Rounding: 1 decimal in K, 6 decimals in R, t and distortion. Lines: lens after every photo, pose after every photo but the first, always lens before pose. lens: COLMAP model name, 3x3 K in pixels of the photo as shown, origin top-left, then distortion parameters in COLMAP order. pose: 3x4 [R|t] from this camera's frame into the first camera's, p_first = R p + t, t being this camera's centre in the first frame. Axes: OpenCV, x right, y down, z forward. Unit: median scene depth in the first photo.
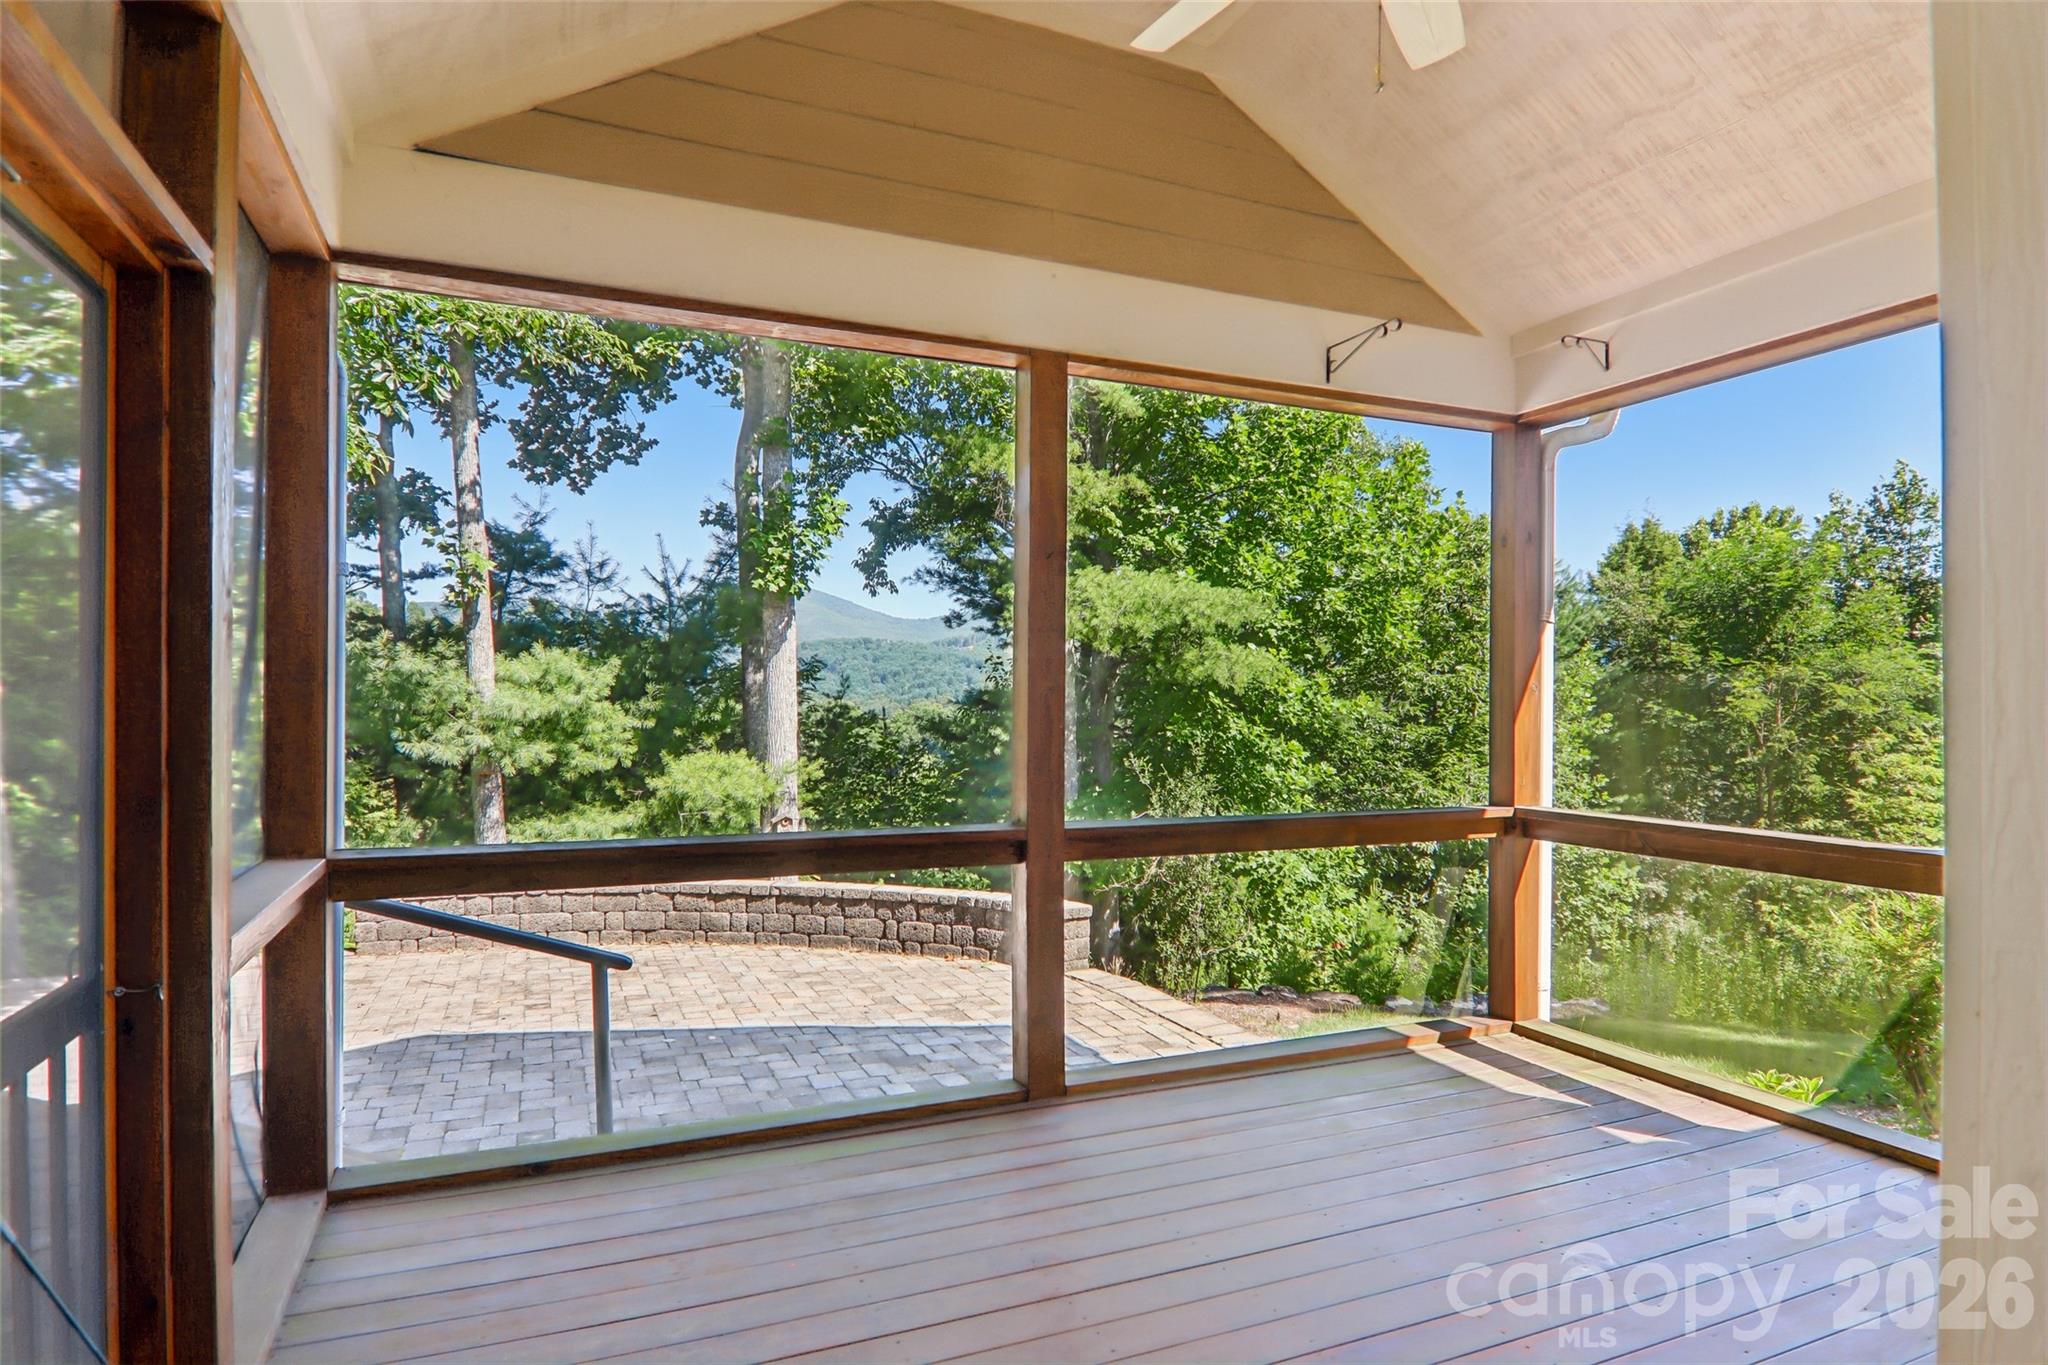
lens RADIAL K [[1133.8, 0, 1031.5], [0, 1133.8, 696.7], [0, 0, 1]] dist [0.003762, -0.019502]
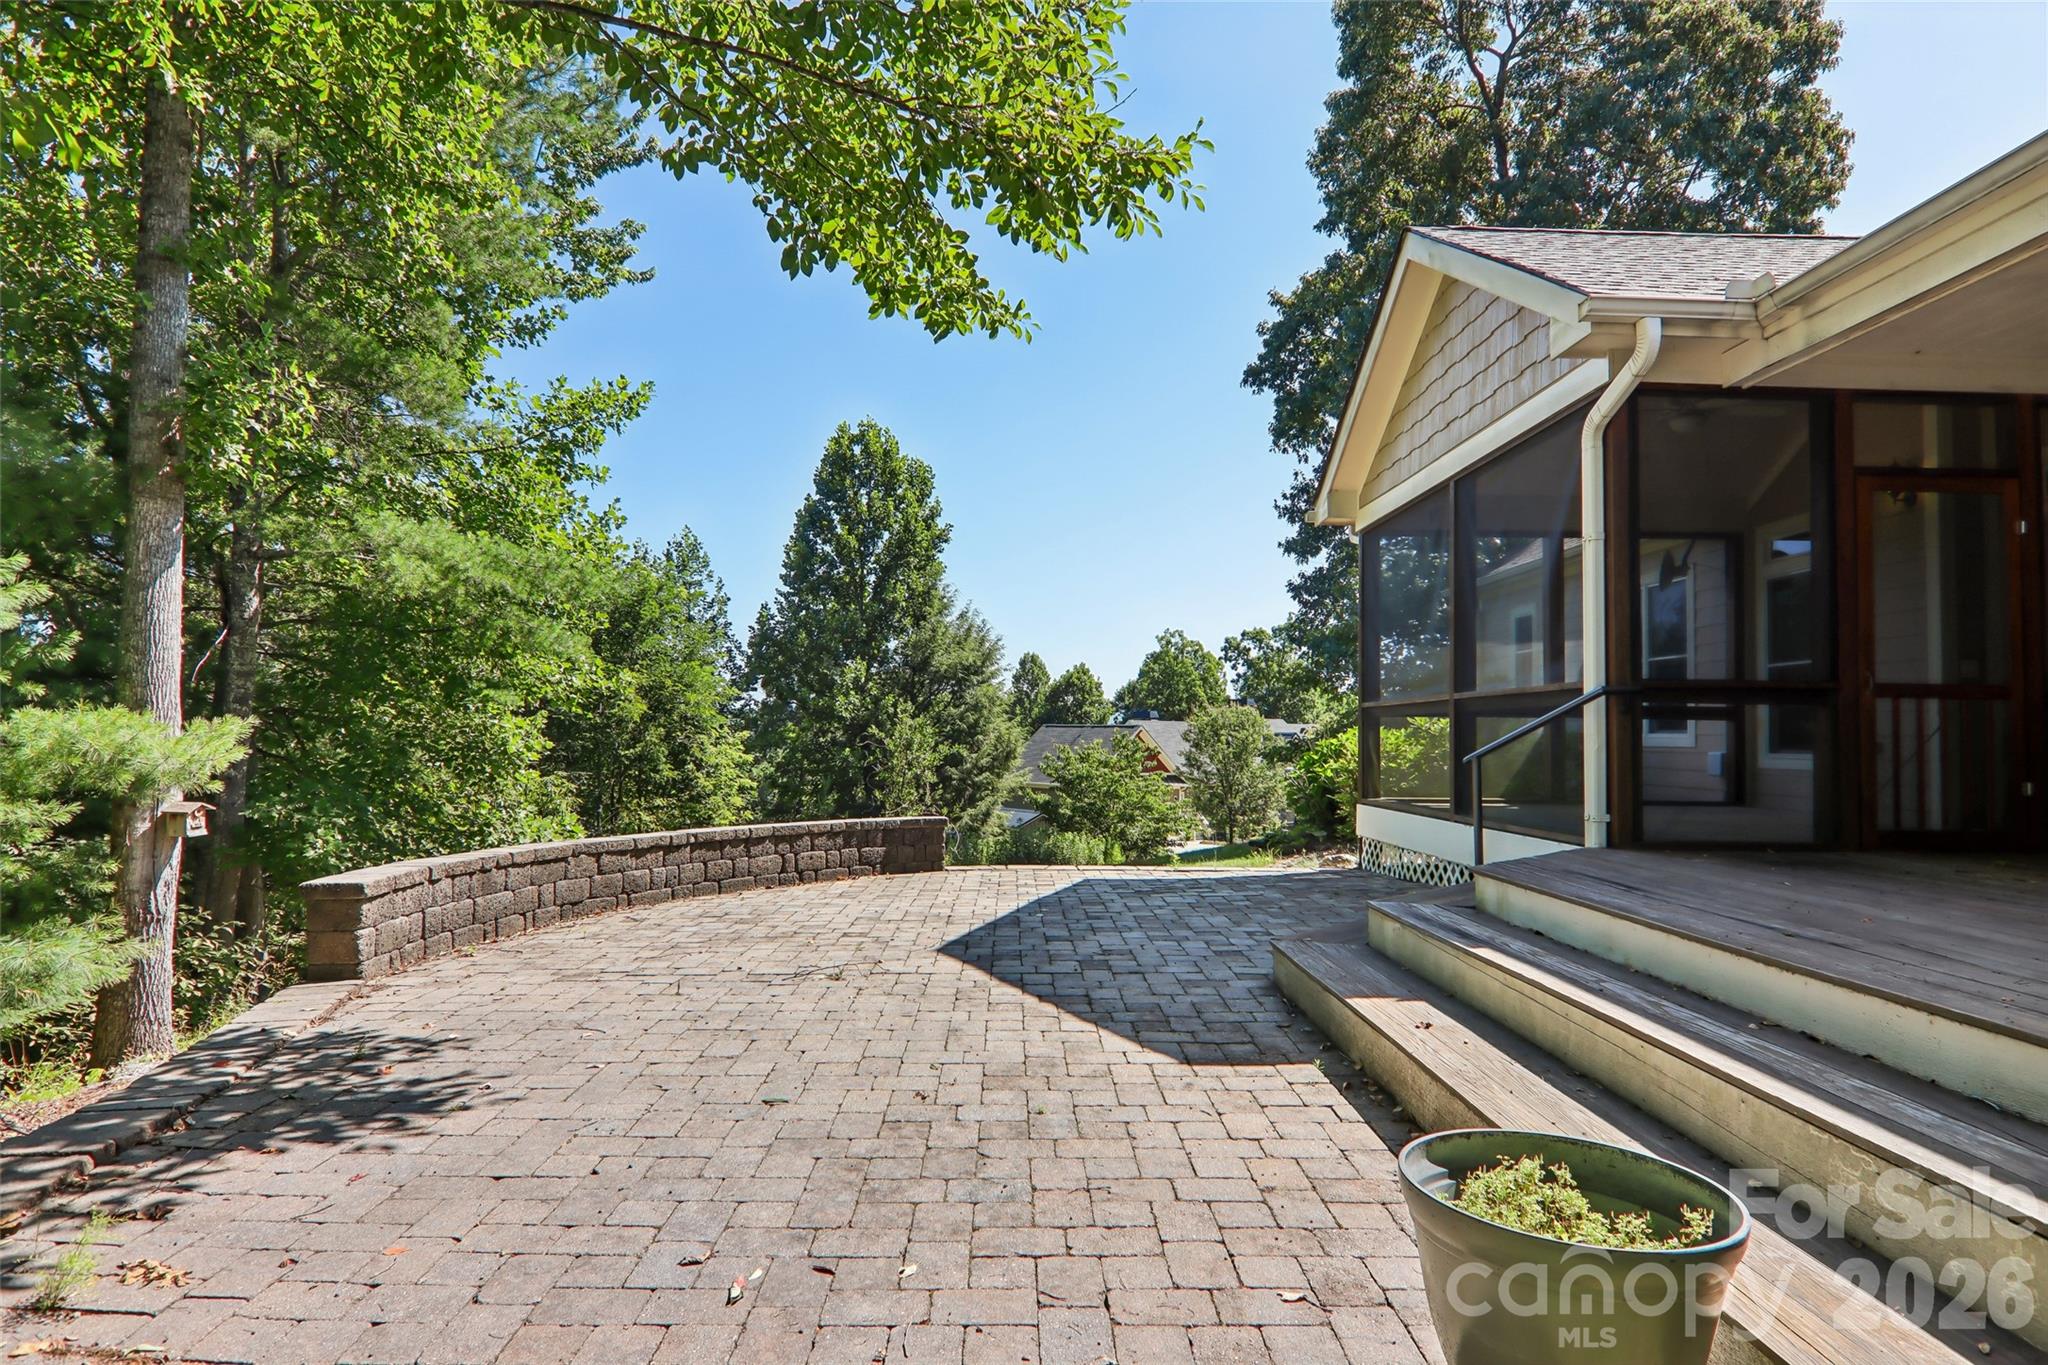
lens RADIAL K [[1133.8, 0, 1023.7], [0, 1133.8, 688.6], [0, 0, 1]] dist [0.003762, -0.019502]
pose [[0.391789, 0.036876, 0.919316, -0.652748], [-0.007269, 0.999289, -0.036986, 0.054628], [-0.920026, 0.007809, 0.391779, 0.260150]]
